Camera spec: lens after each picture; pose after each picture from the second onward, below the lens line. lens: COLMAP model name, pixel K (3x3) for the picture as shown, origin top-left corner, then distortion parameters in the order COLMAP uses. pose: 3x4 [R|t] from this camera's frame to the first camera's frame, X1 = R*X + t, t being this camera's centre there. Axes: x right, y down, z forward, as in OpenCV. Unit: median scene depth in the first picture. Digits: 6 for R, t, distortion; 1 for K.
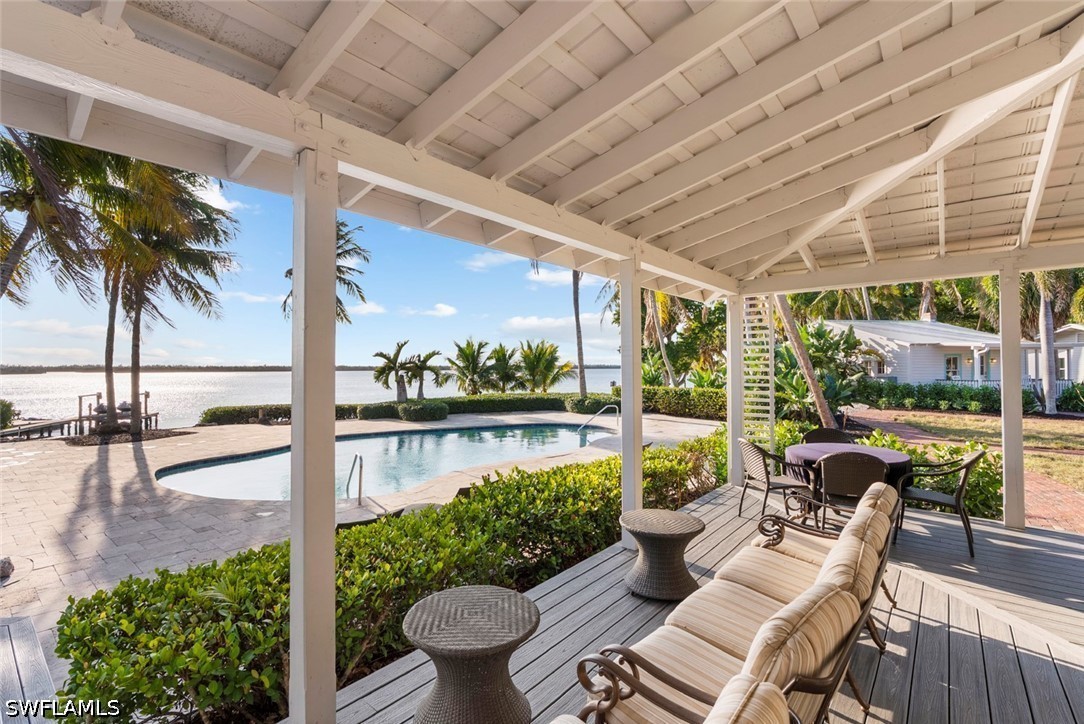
lens RADIAL K [[506.3, 0, 542.0], [0, 506.3, 362.0], [0, 0, 1]] dist [0.002306, 0.000446]
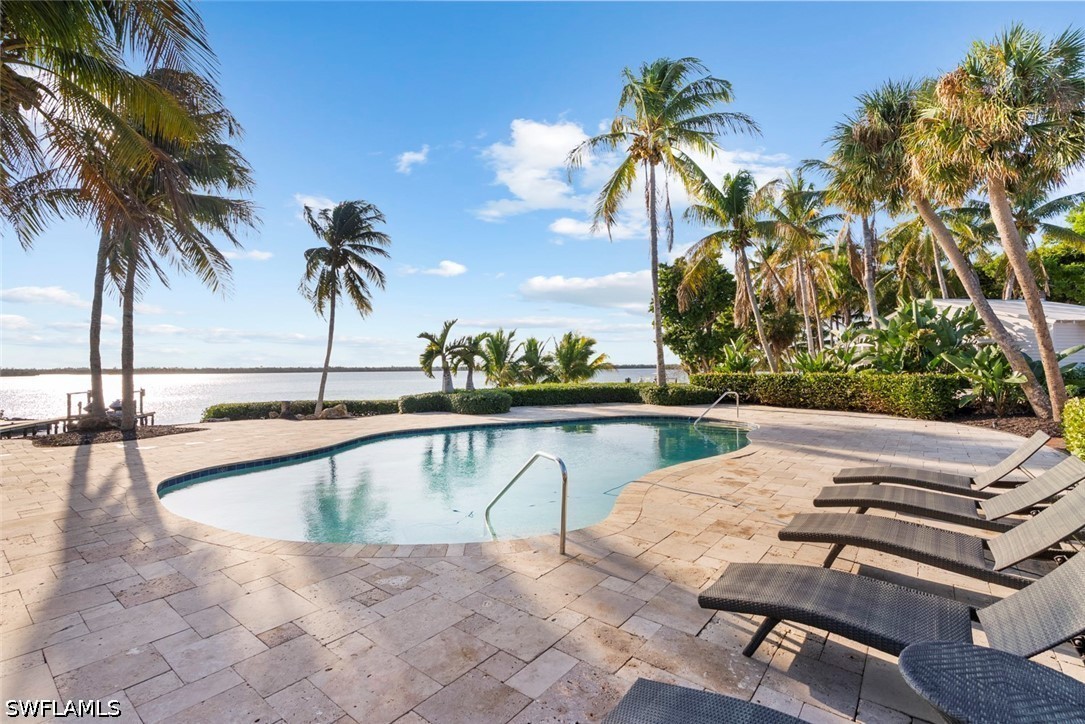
lens RADIAL K [[499.7, 0, 543.9], [0, 499.7, 367.1], [0, 0, 1]] dist [-0.002669, -0.000485]
pose [[0.999847, -0.004506, 0.016910, -0.134725], [0.004369, 0.999958, 0.008112, 0.030538], [-0.016946, -0.008037, 0.999824, 0.171729]]
